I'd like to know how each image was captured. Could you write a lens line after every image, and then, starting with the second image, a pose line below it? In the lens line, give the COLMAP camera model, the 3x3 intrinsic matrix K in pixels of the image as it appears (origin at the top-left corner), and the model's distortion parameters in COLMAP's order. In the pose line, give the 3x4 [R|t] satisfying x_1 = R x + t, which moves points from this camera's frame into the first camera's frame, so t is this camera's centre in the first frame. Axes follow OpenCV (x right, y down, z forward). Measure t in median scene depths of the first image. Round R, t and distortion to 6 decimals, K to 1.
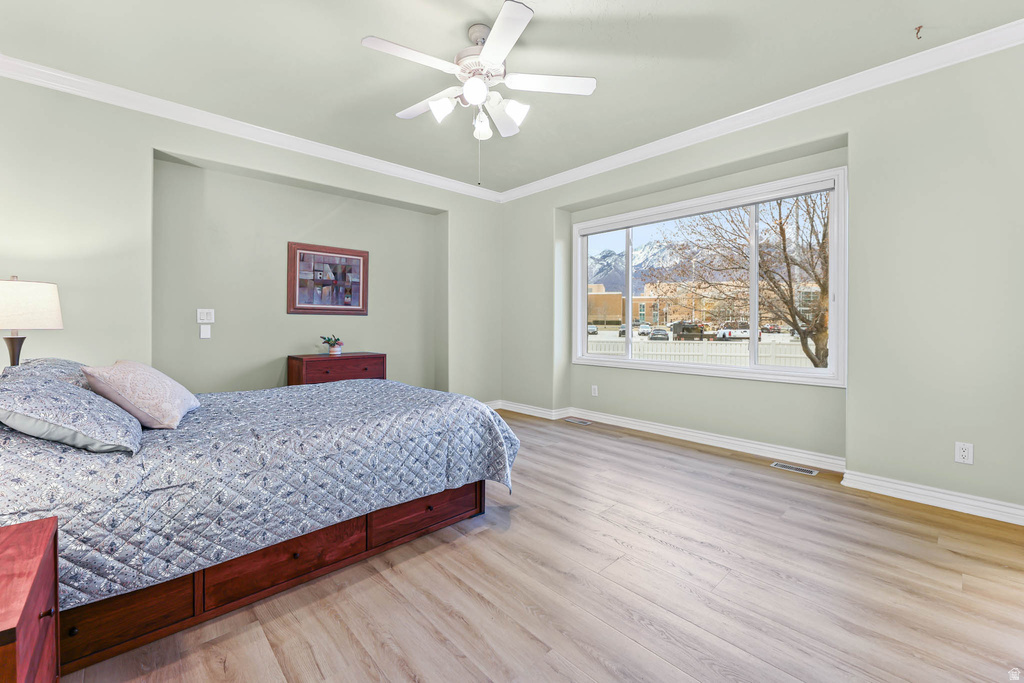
lens RADIAL K [[420.8, 0, 518.1], [0, 420.8, 321.8], [0, 0, 1]] dist [-0.001446, -0.002704]
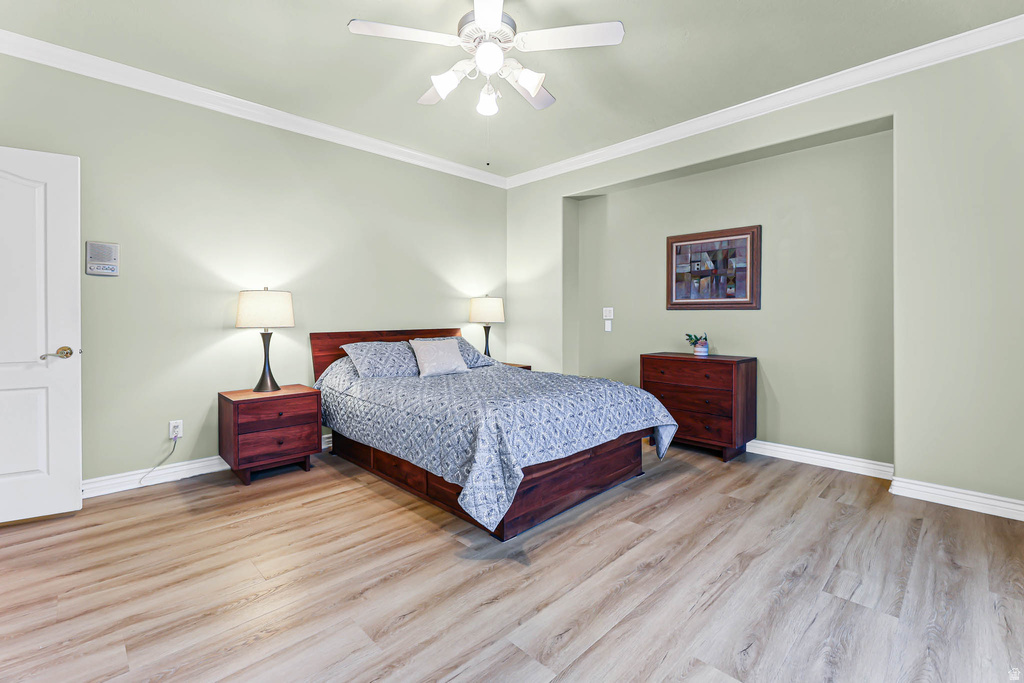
lens RADIAL K [[434.6, 0, 485.0], [0, 434.6, 316.6], [0, 0, 1]] dist [0.000493, -0.001795]
pose [[0.008520, -0.001351, -0.999963, 0.469534], [0.002002, 0.999997, -0.001334, -0.002304], [0.999962, -0.001991, 0.008523, 0.556532]]
